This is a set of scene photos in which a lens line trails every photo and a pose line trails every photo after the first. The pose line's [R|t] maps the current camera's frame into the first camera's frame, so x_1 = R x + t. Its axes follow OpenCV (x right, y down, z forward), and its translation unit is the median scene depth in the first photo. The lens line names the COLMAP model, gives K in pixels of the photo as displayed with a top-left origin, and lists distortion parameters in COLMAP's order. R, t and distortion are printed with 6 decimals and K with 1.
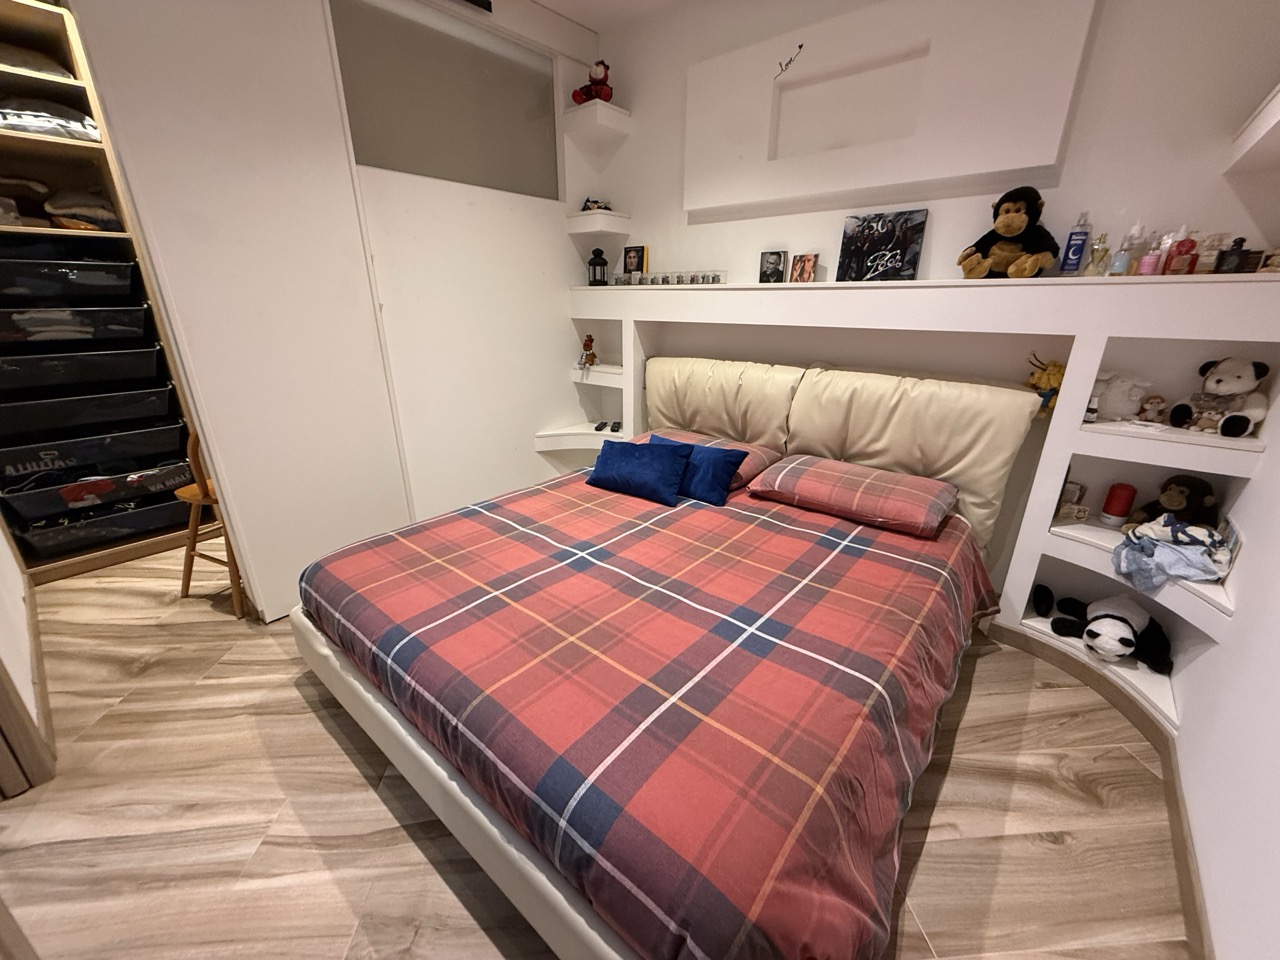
lens RADIAL K [[511.0, 0, 634.3], [0, 511.0, 484.4], [0, 0, 1]] dist [-0.001722, -0.000034]
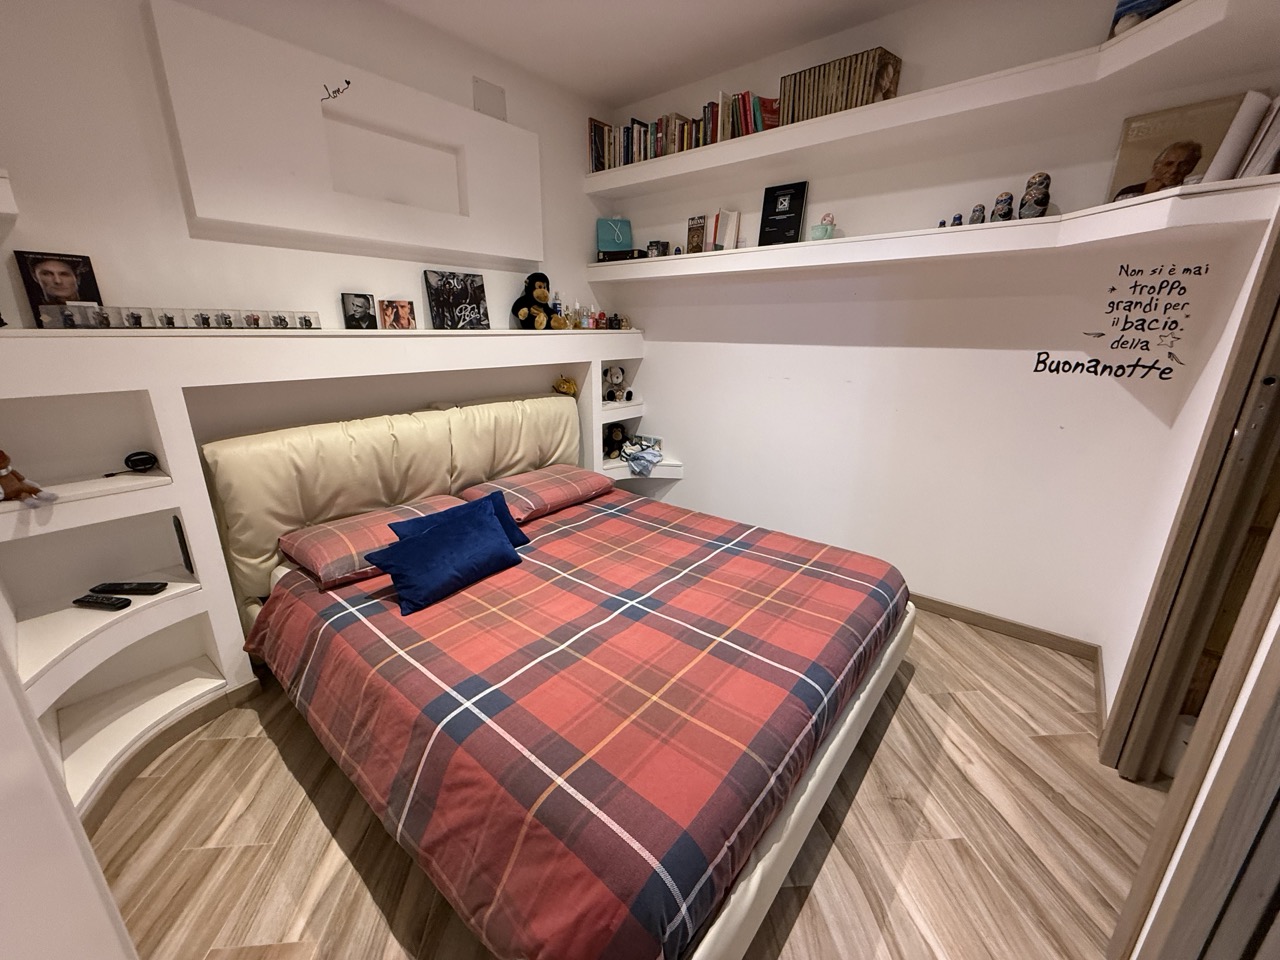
lens RADIAL K [[511.0, 0, 634.3], [0, 511.0, 484.4], [0, 0, 1]] dist [-0.001722, -0.000034]
pose [[-0.011306, -0.291348, 0.956550, -0.789258], [0.337849, 0.899243, 0.277886, -0.277712], [-0.941133, 0.326311, 0.088265, 0.662953]]
